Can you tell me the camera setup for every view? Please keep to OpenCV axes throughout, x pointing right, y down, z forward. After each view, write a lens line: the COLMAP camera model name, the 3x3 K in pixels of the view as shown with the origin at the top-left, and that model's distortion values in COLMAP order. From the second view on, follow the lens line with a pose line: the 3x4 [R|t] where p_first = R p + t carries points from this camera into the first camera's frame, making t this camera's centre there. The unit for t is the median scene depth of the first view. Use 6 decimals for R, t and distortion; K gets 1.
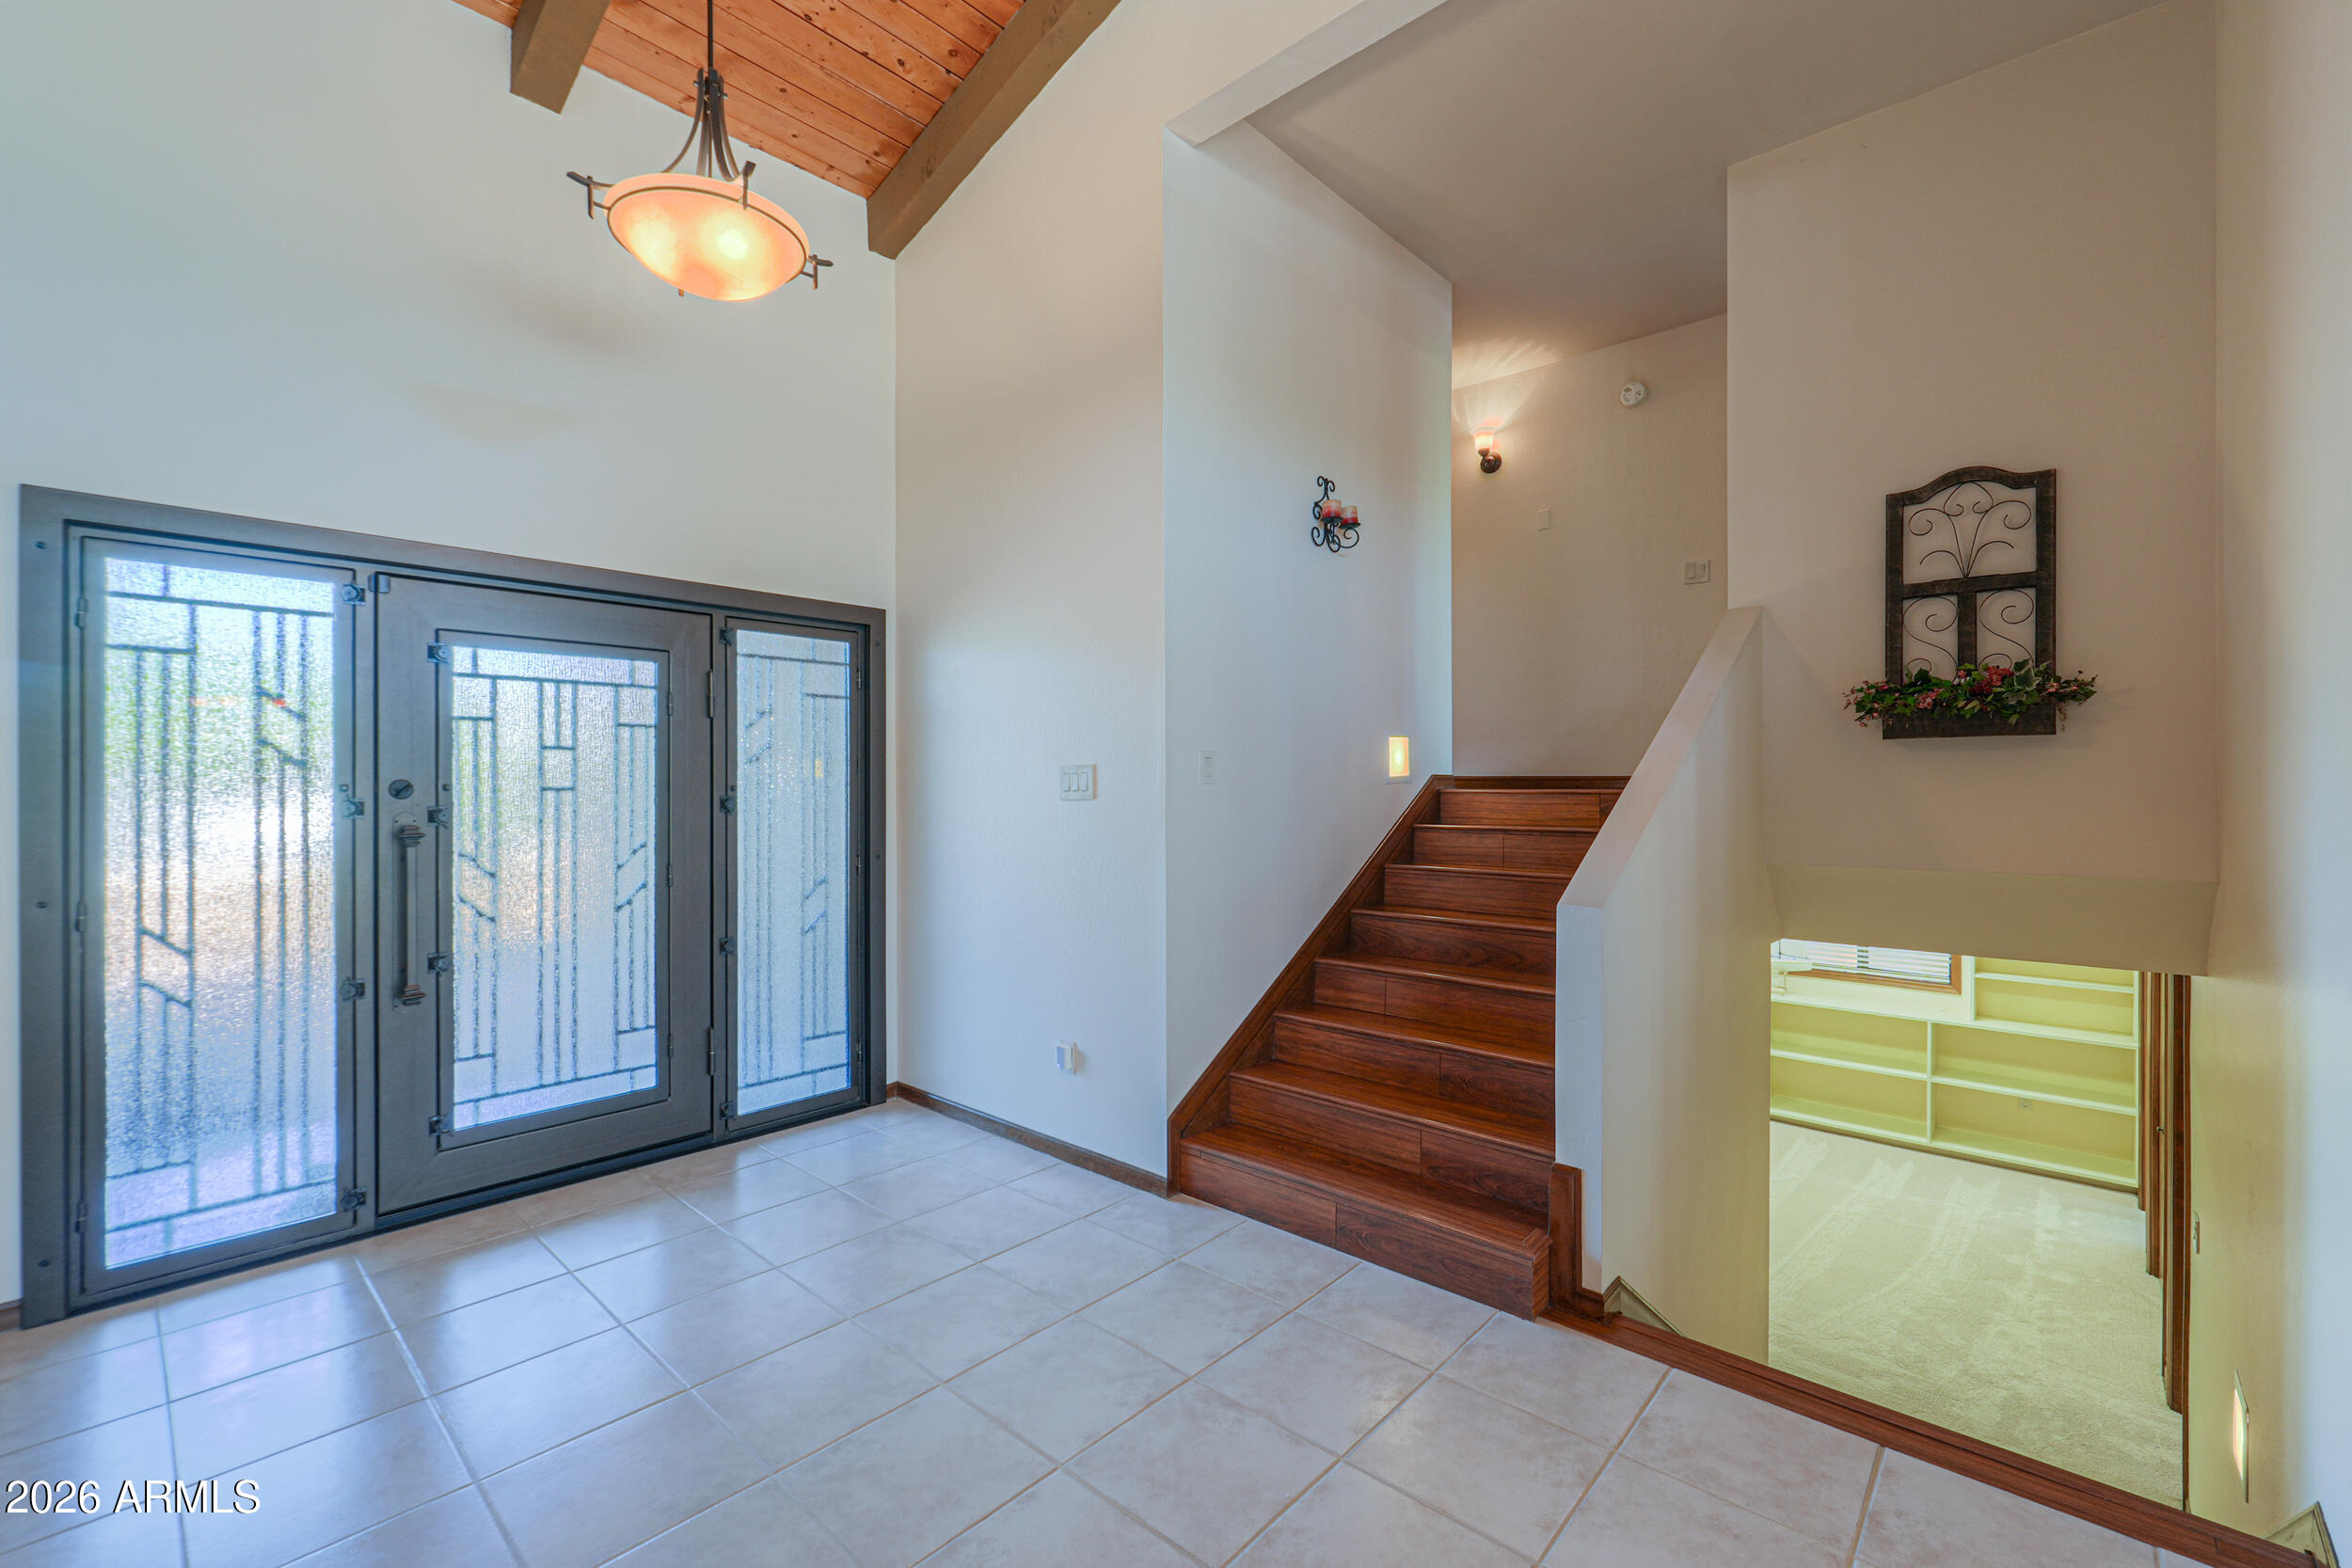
lens RADIAL K [[989.7, 0, 1170.5], [0, 989.7, 775.8], [0, 0, 1]] dist [0.003372, -0.000678]
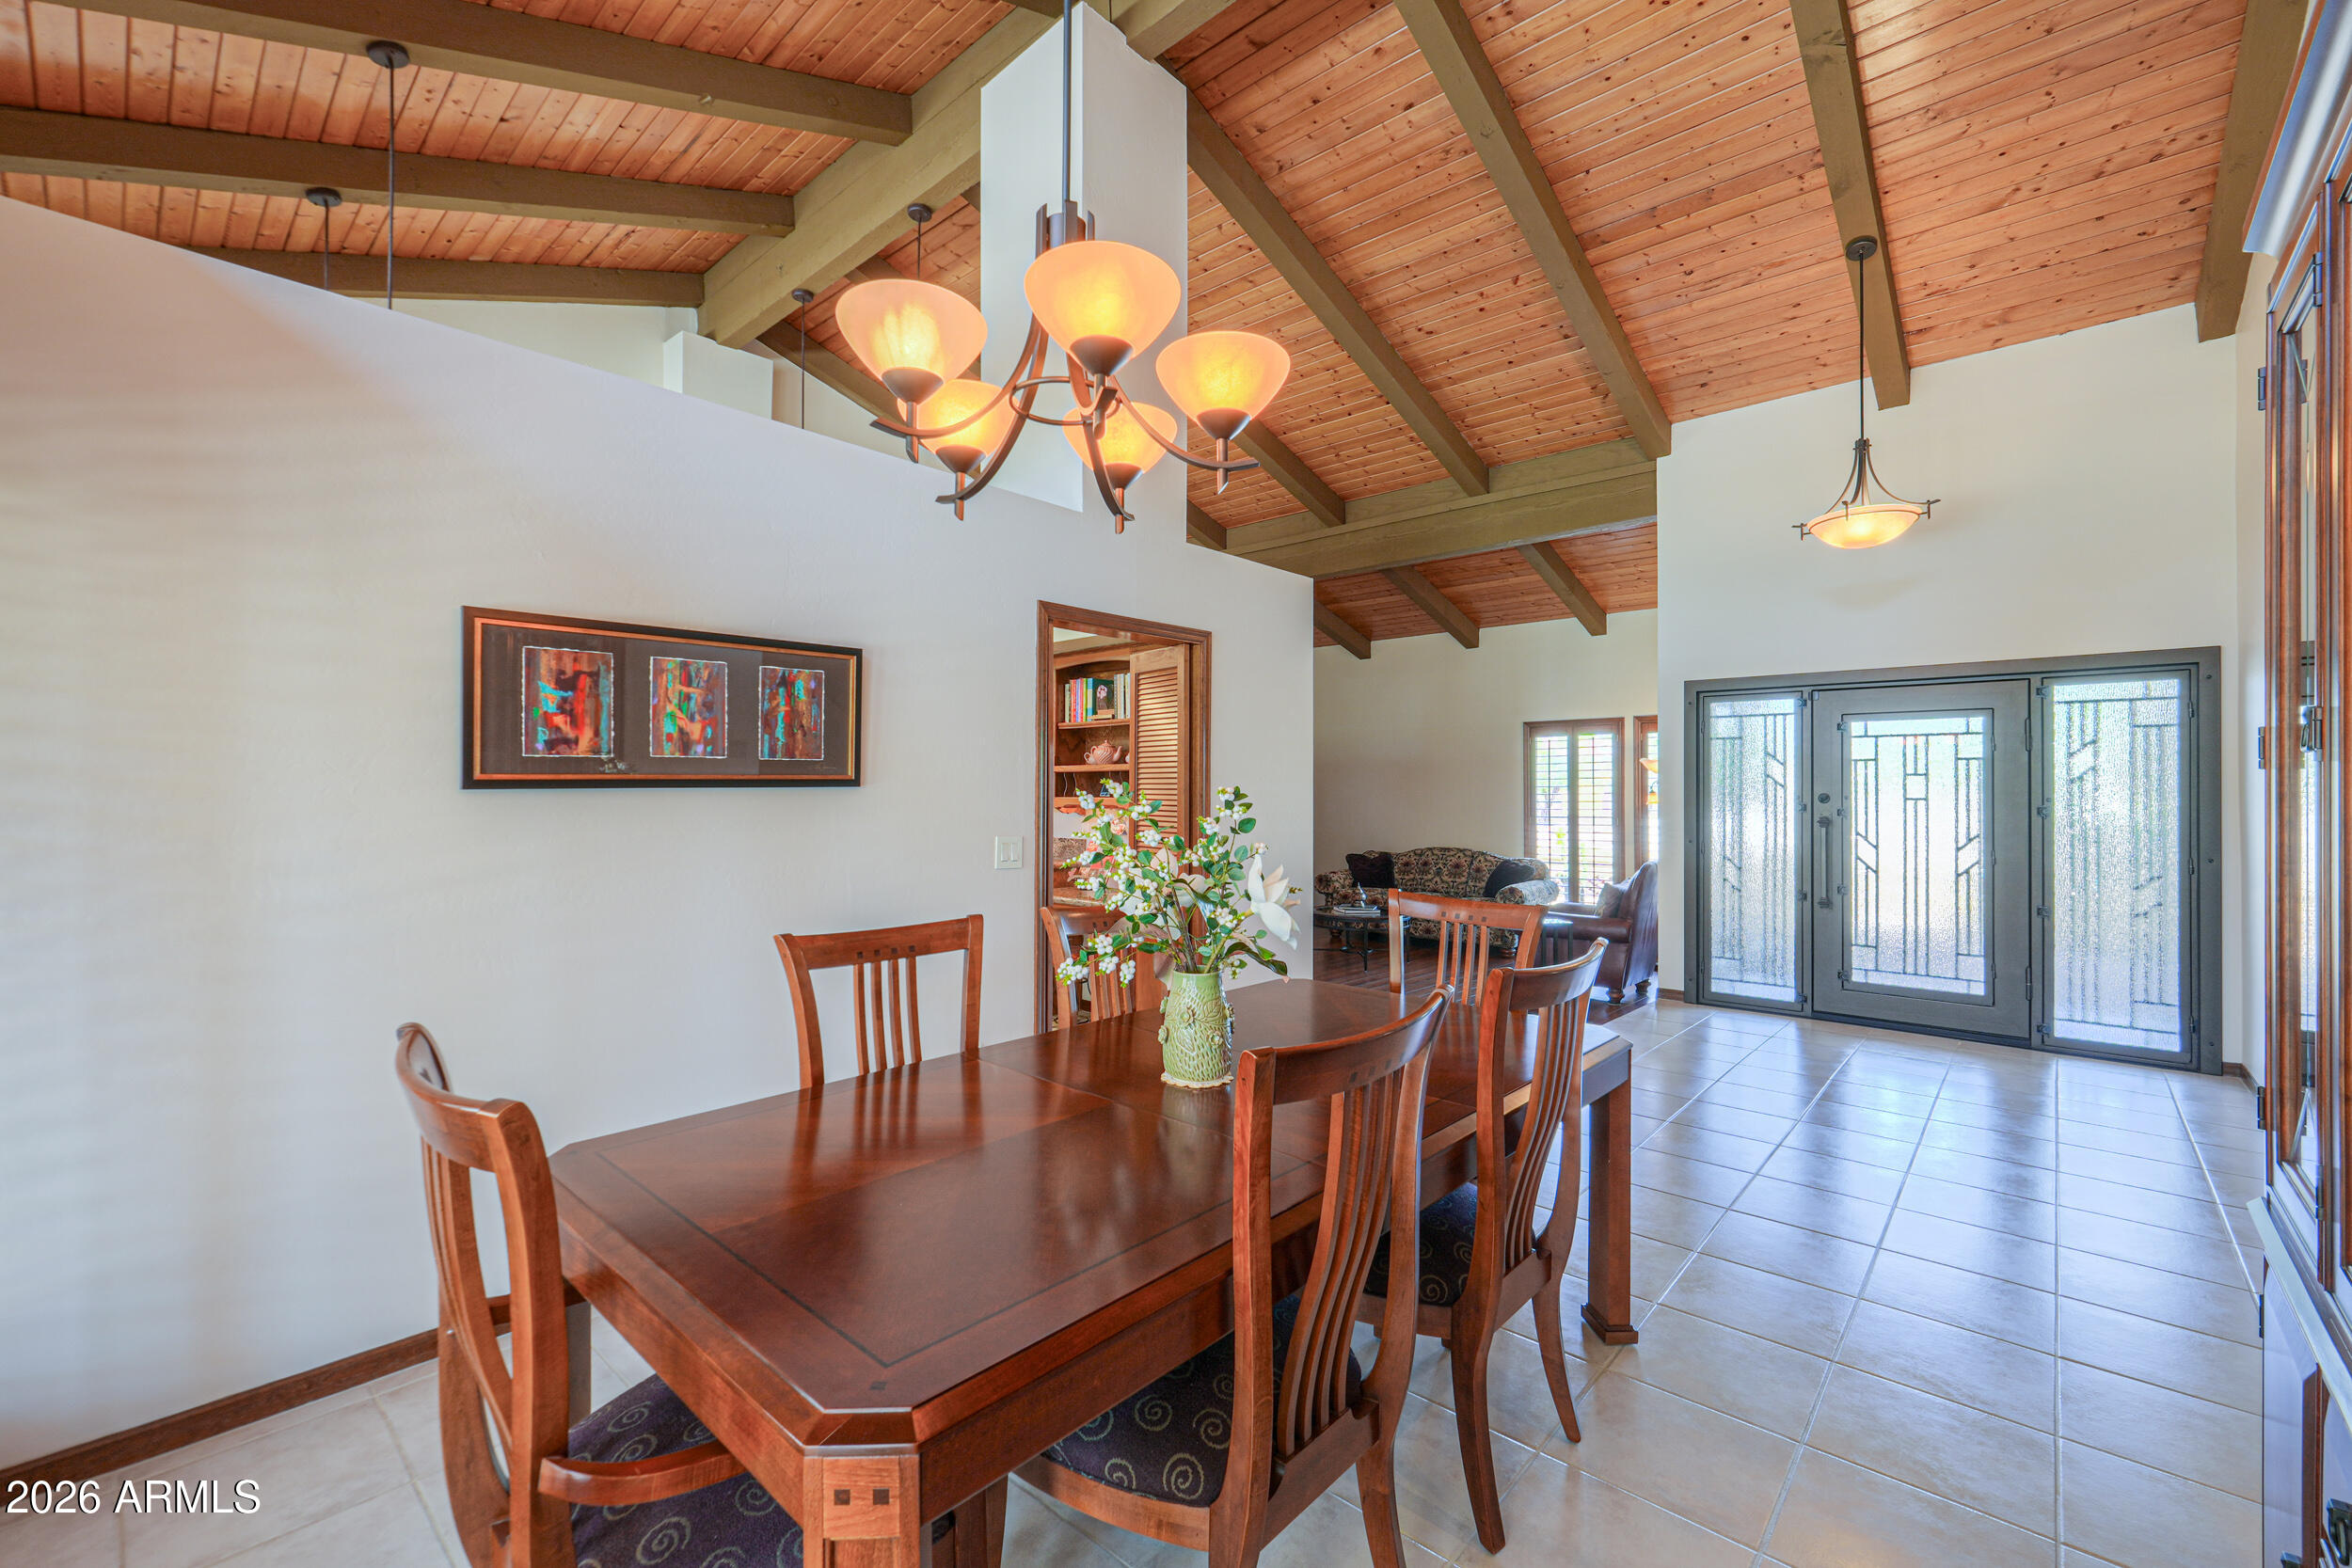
lens RADIAL K [[989.7, 0, 1178.1], [0, 989.7, 783.6], [0, 0, 1]] dist [0.003372, -0.000678]
pose [[0.005176, -0.005242, -0.999973, 1.080132], [0.007228, 0.999960, -0.005204, -0.013897], [0.999960, -0.007201, 0.005214, -0.263883]]
